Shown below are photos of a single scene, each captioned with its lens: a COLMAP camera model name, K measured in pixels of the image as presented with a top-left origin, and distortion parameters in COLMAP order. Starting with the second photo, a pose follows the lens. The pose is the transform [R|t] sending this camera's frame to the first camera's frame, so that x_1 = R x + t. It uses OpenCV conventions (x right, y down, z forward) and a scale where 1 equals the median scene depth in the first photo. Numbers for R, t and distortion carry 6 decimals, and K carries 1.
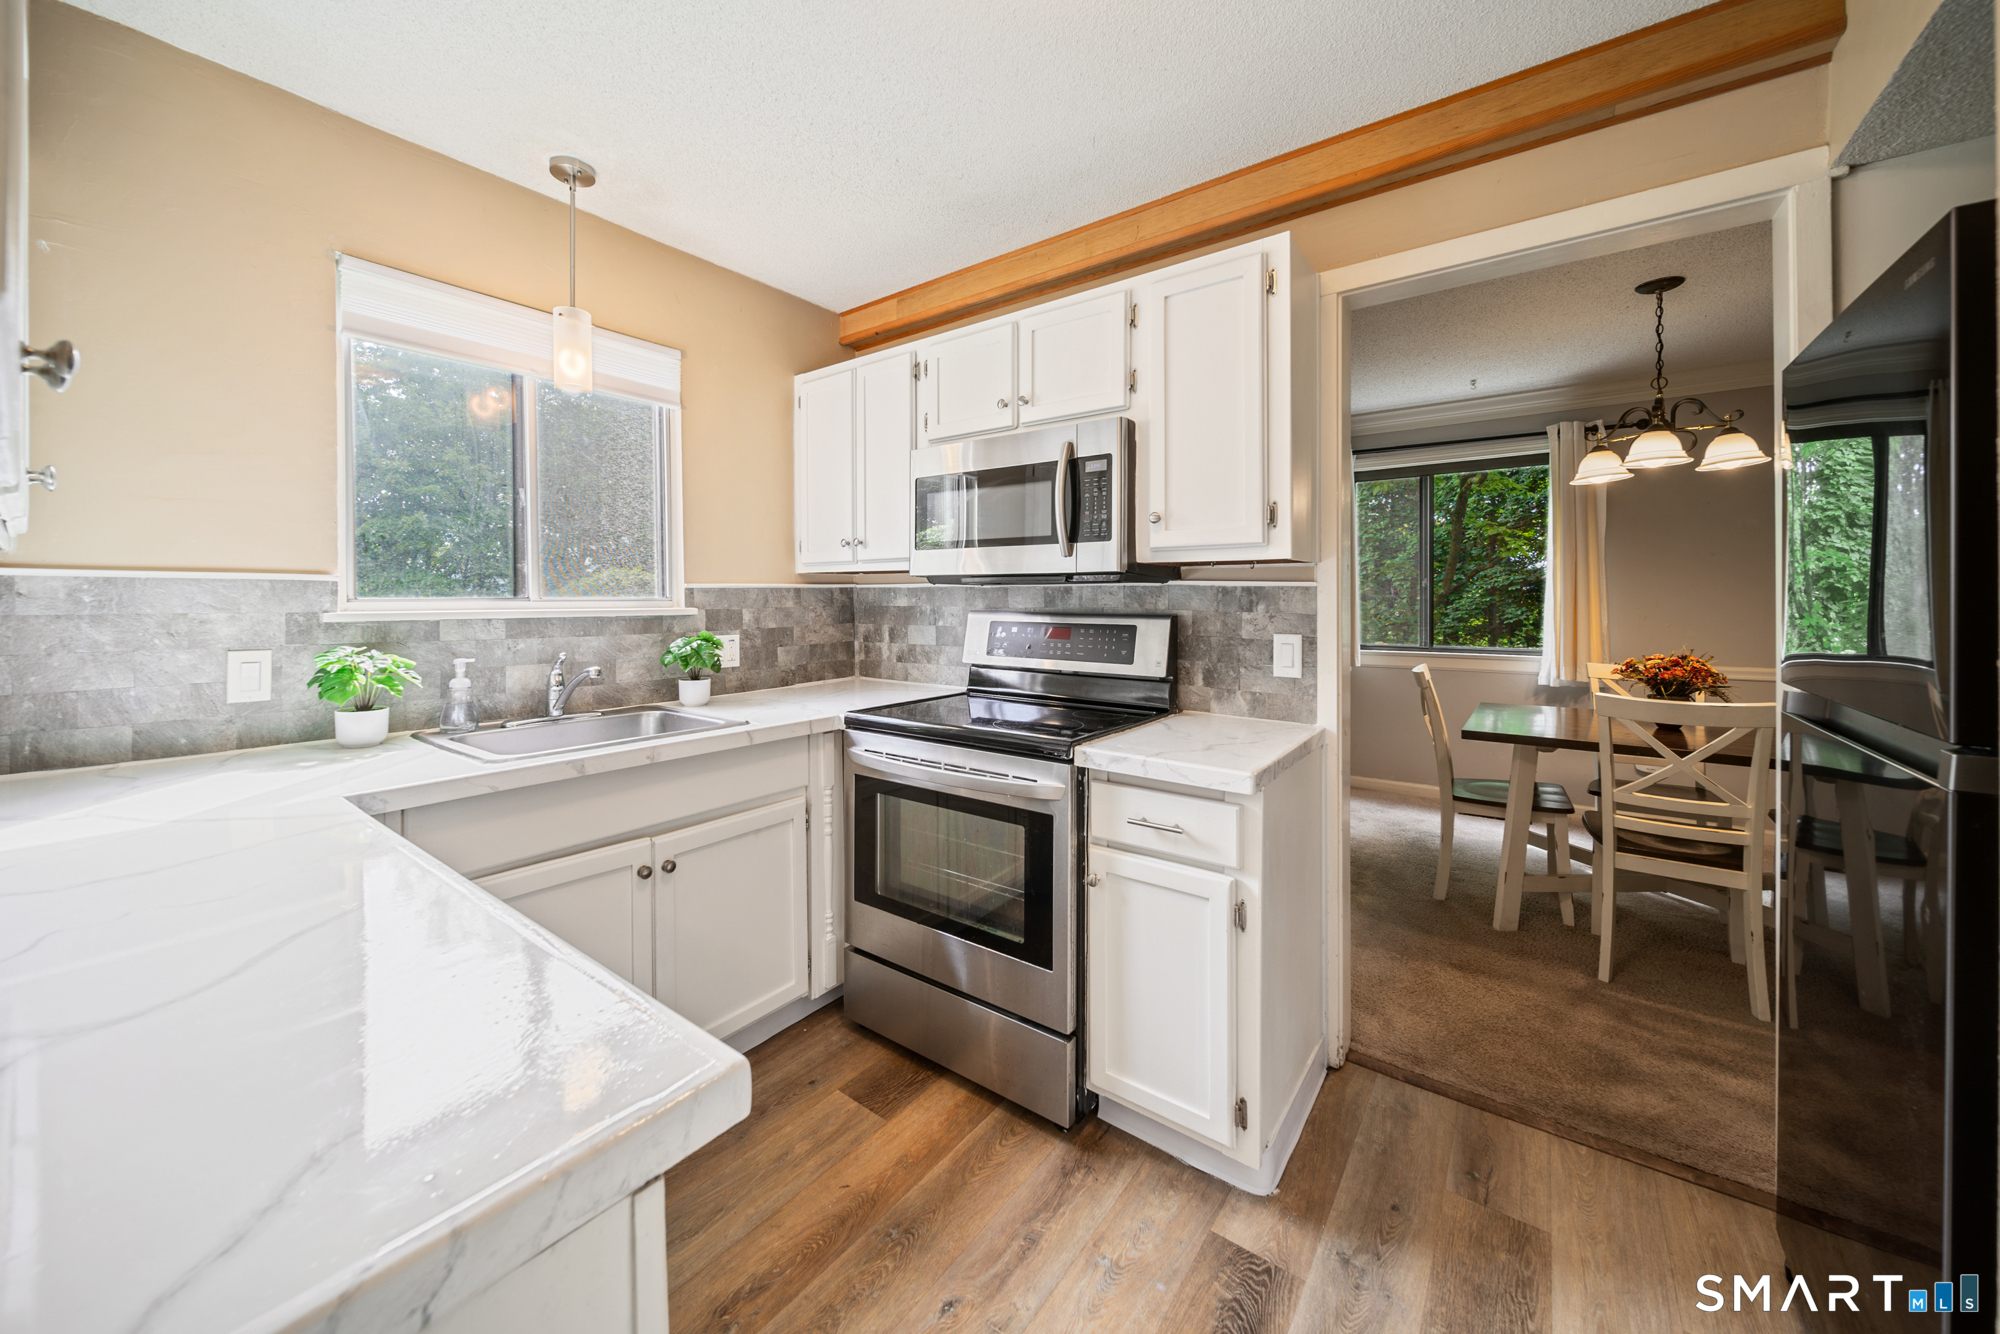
lens RADIAL K [[710.7, 0, 989.8], [0, 710.7, 617.4], [0, 0, 1]] dist [-0.001624, -0.000218]
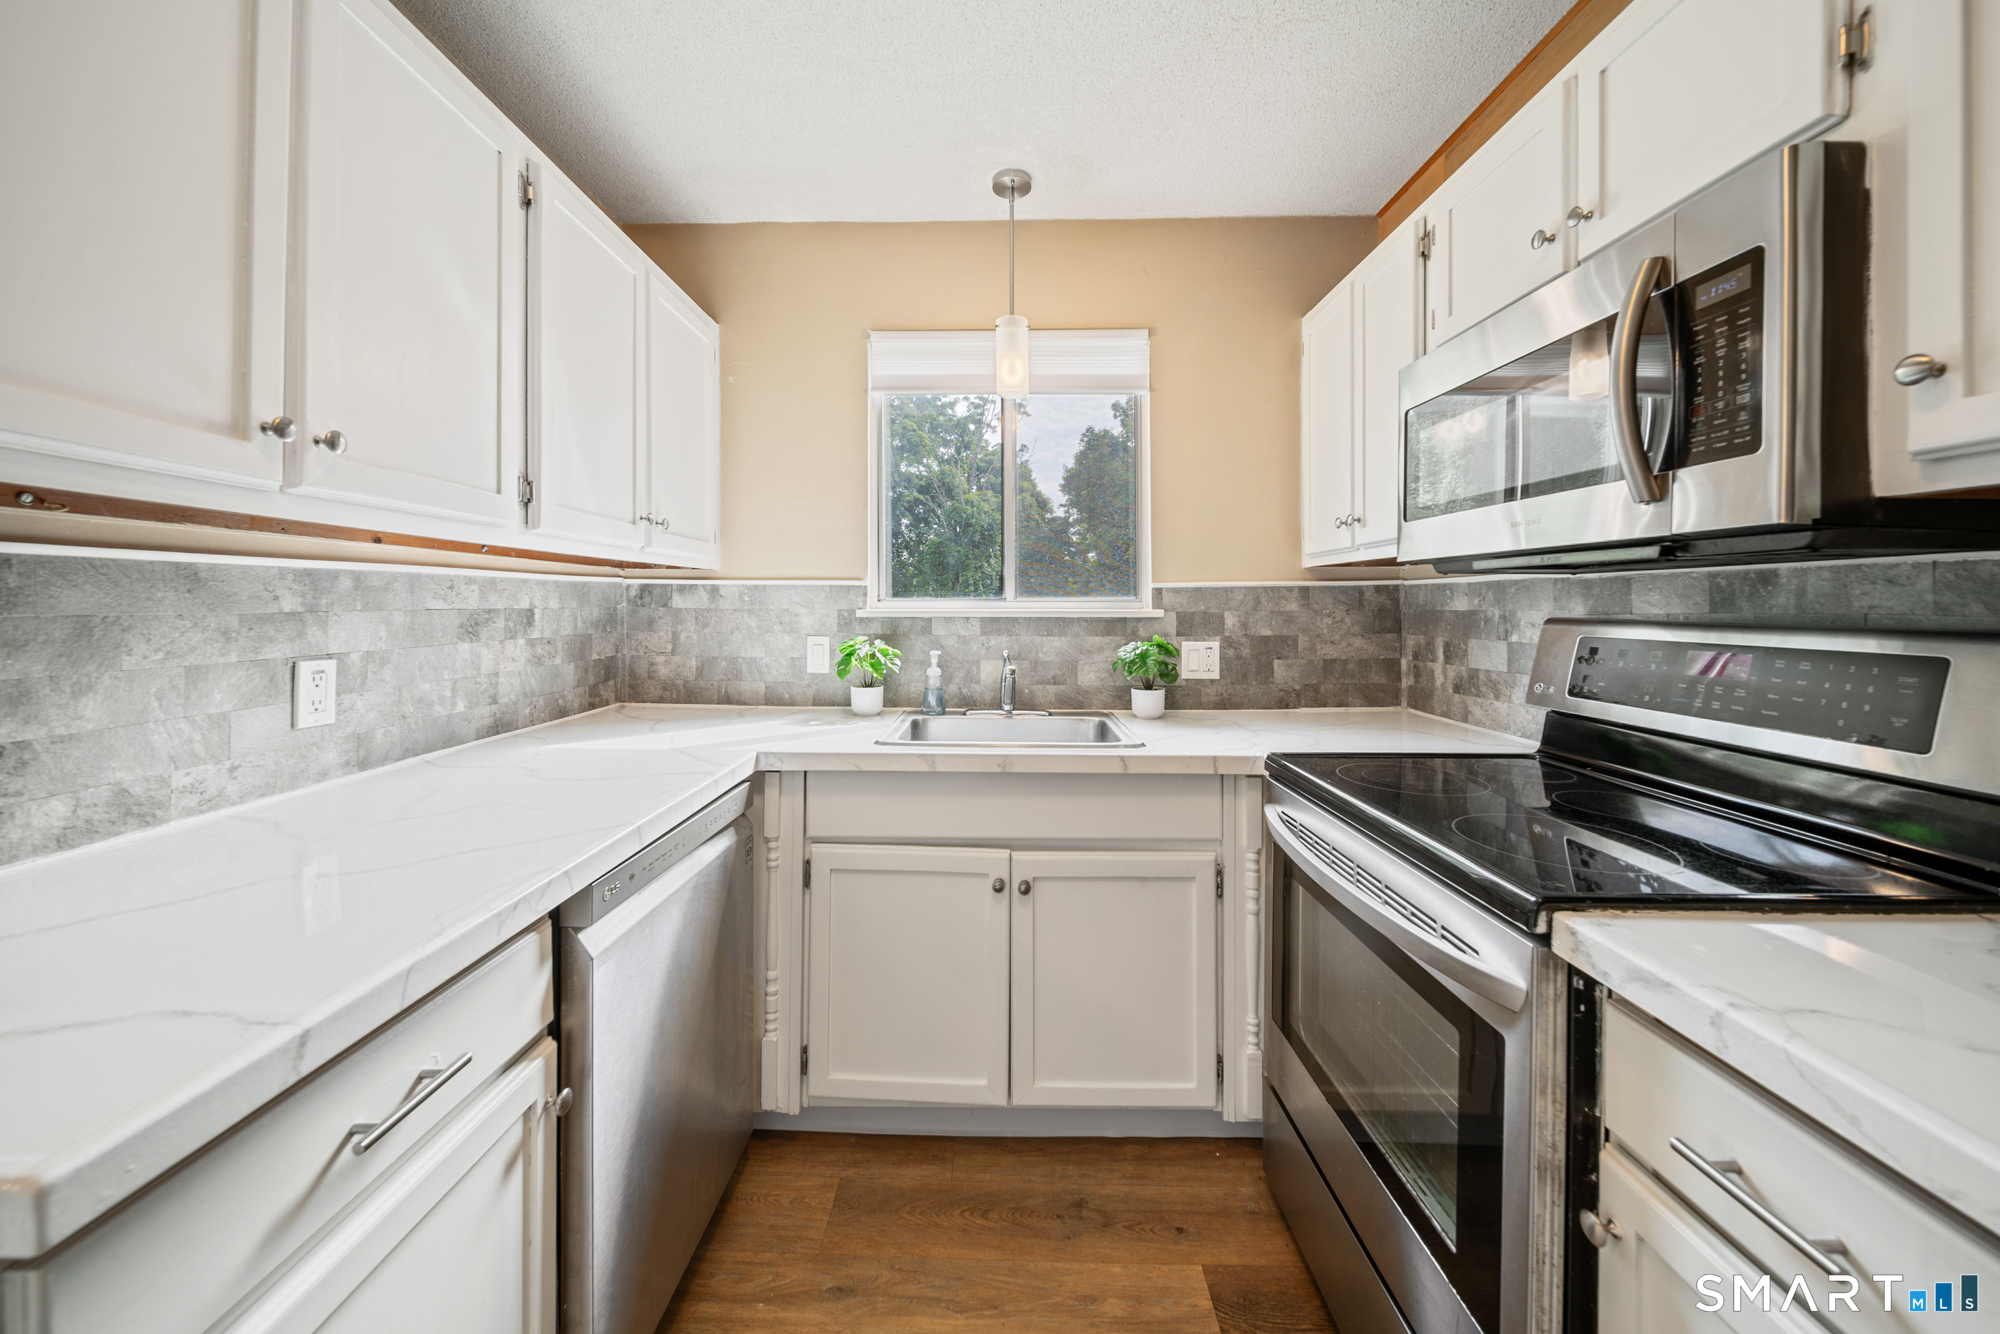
lens RADIAL K [[710.7, 0, 989.8], [0, 710.7, 617.4], [0, 0, 1]] dist [-0.001624, -0.000218]
pose [[0.595545, 0.014954, -0.803183, 0.201412], [-0.023242, 0.999729, 0.001380, 0.000199], [0.802986, 0.017846, 0.595731, 0.323446]]
